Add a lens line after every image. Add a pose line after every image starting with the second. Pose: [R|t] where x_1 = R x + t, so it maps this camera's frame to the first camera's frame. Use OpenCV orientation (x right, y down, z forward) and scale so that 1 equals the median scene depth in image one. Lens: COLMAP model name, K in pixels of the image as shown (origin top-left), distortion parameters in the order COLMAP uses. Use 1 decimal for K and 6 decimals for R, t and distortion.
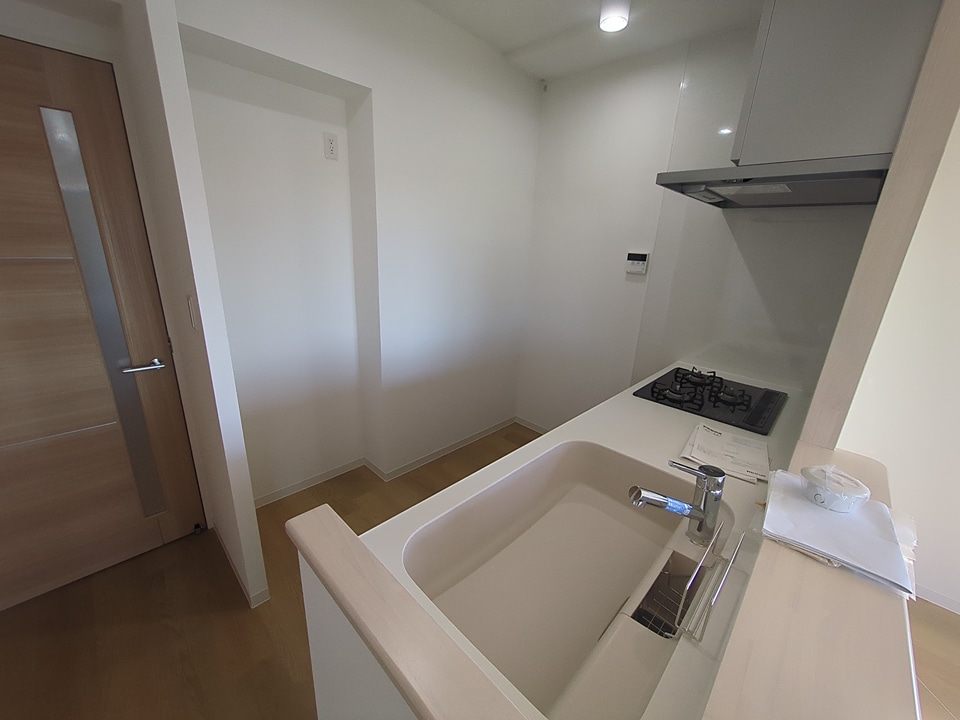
lens RADIAL K [[379.7, 0, 483.4], [0, 379.7, 360.7], [0, 0, 1]] dist [-0.002068, 0.001068]
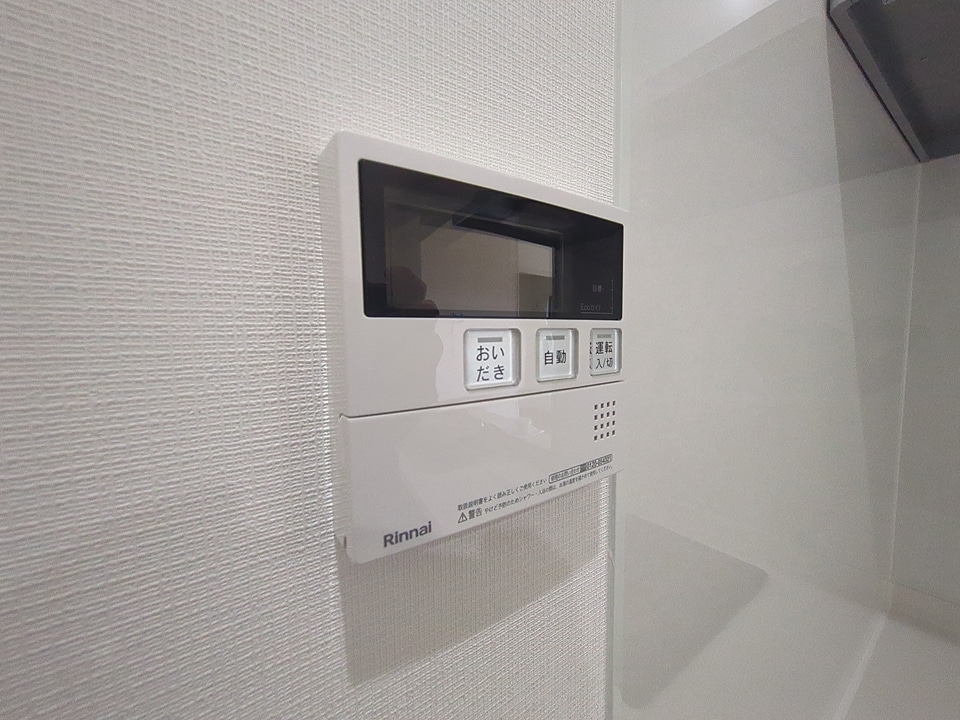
lens RADIAL K [[379.7, 0, 483.4], [0, 379.7, 360.7], [0, 0, 1]] dist [-0.002068, 0.001068]
pose [[0.180152, -0.122870, 0.975935, 0.349484], [0.312796, 0.947821, 0.061590, -0.266557], [-0.932579, 0.294173, 0.209185, 1.008378]]
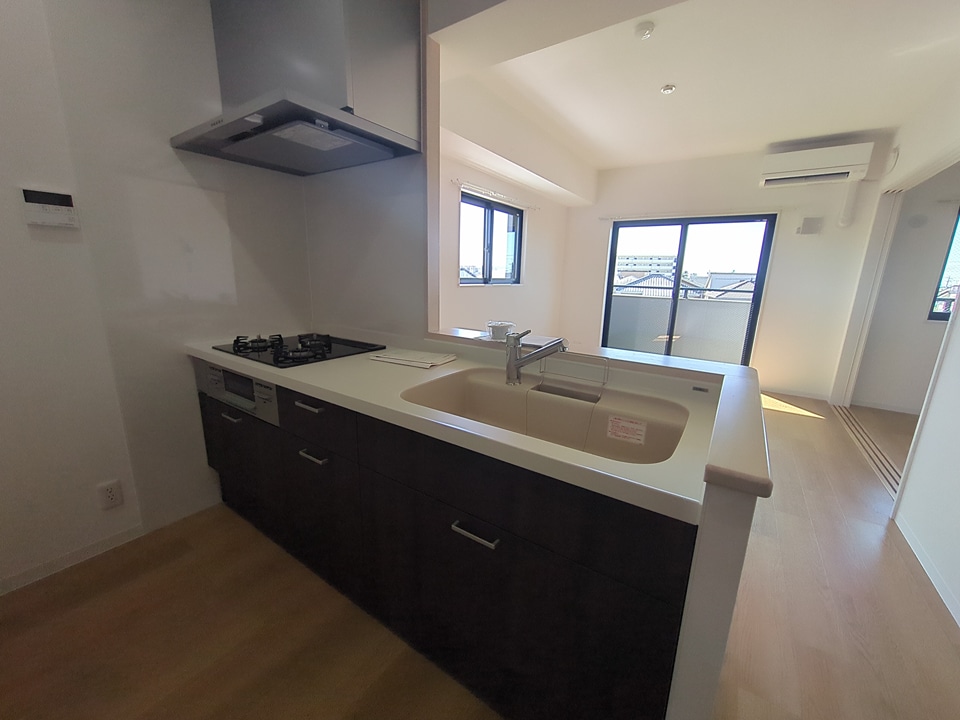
lens RADIAL K [[379.7, 0, 483.4], [0, 379.7, 360.7], [0, 0, 1]] dist [-0.002068, 0.001068]
pose [[-0.174025, -0.268379, 0.947464, -0.348387], [0.260932, 0.915186, 0.307162, -0.045513], [-0.949542, 0.300678, -0.089236, 0.487280]]
